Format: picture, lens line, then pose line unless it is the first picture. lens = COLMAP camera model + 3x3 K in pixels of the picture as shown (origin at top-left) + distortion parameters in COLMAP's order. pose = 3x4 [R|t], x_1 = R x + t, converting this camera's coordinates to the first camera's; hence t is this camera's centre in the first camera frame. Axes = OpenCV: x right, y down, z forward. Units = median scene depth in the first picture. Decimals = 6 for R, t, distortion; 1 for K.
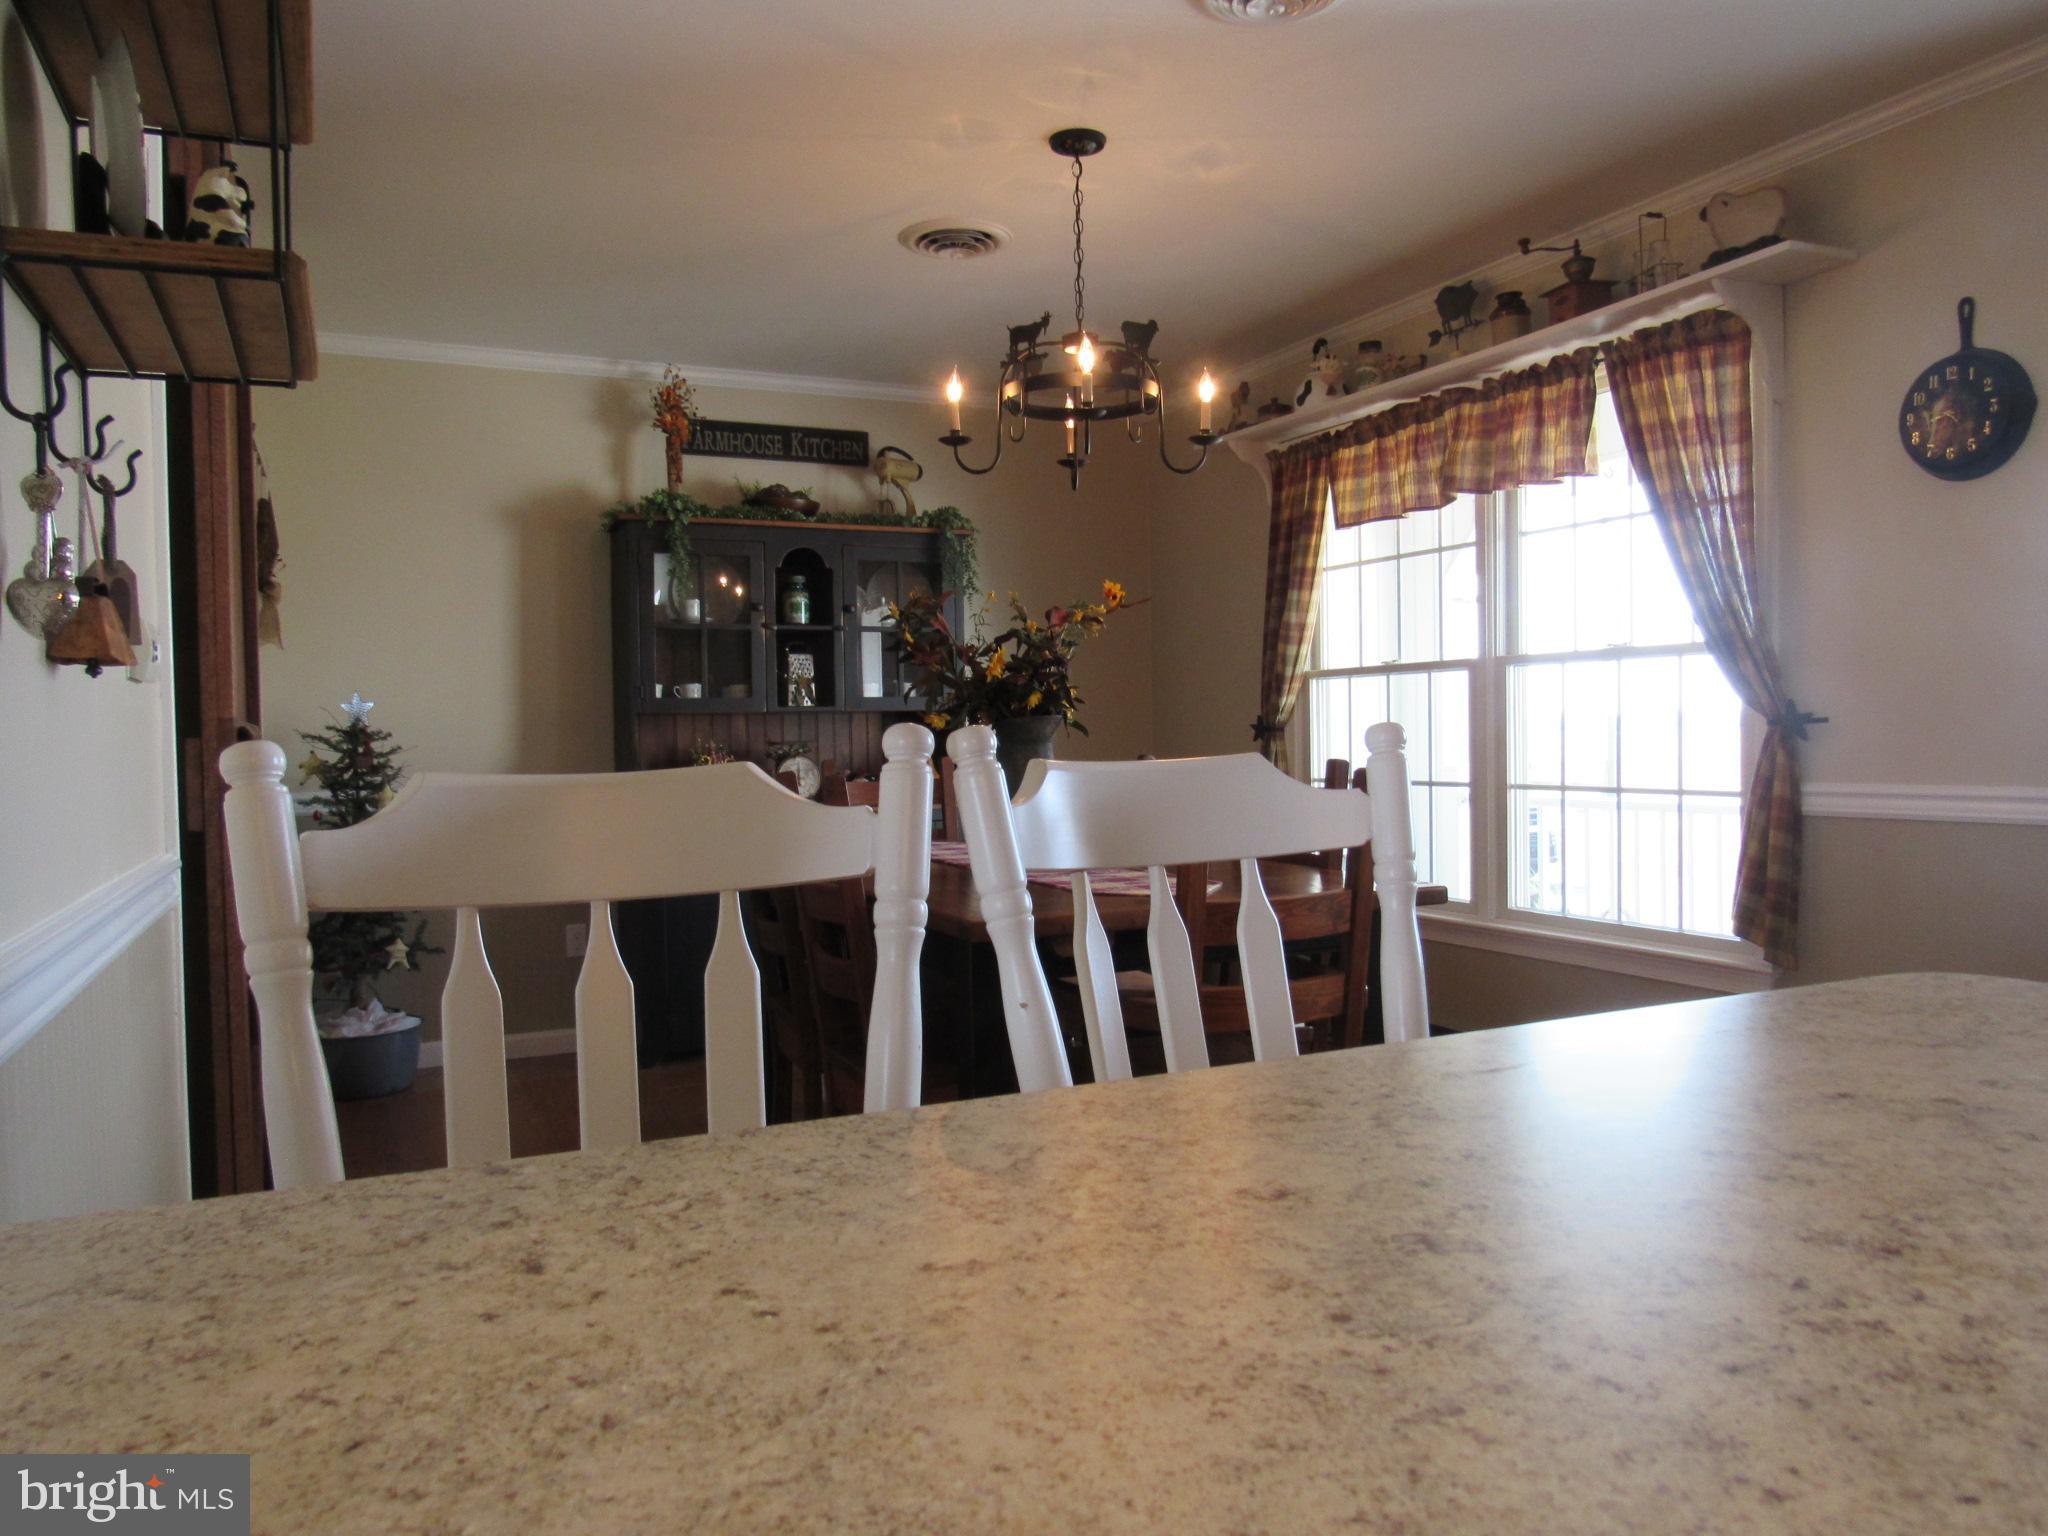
lens RADIAL K [[1477.4, 0, 1032.3], [0, 1477.4, 758.1], [0, 0, 1]] dist [-0.018179, -0.000061]
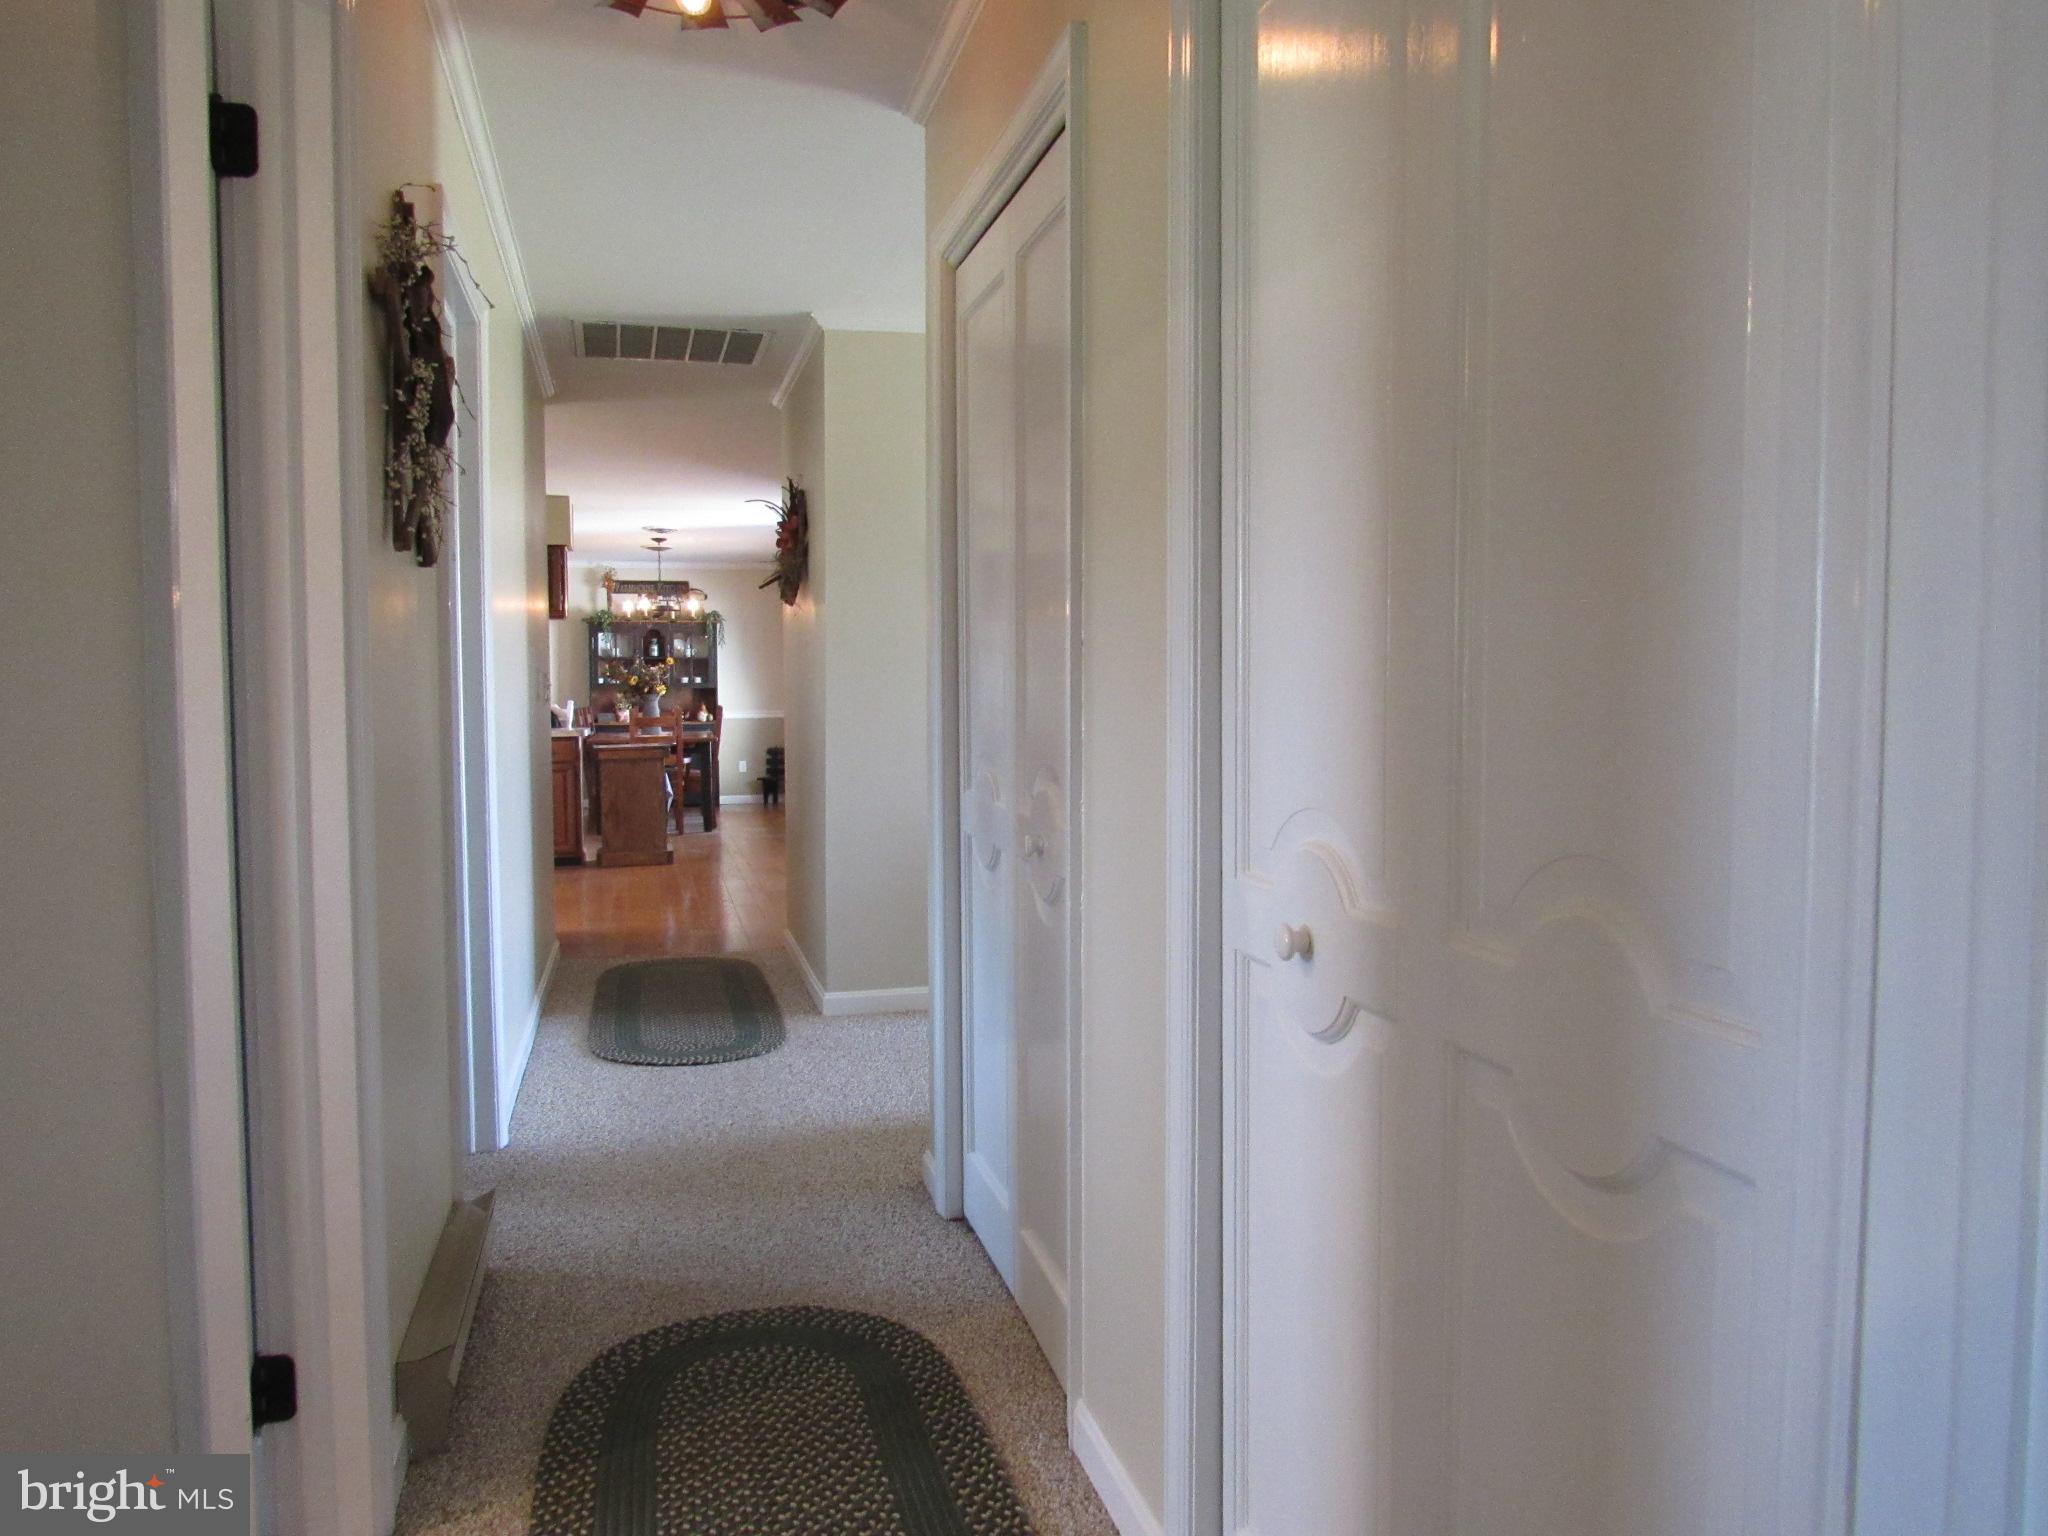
lens RADIAL K [[1477.4, 0, 1016.9], [0, 1477.4, 764.6], [0, 0, 1]] dist [-0.018179, -0.000061]
pose [[0.981542, 0.020285, -0.190166, 1.048067], [-0.013120, 0.999158, 0.038864, -0.004564], [0.190794, -0.035651, 0.980982, -1.600231]]
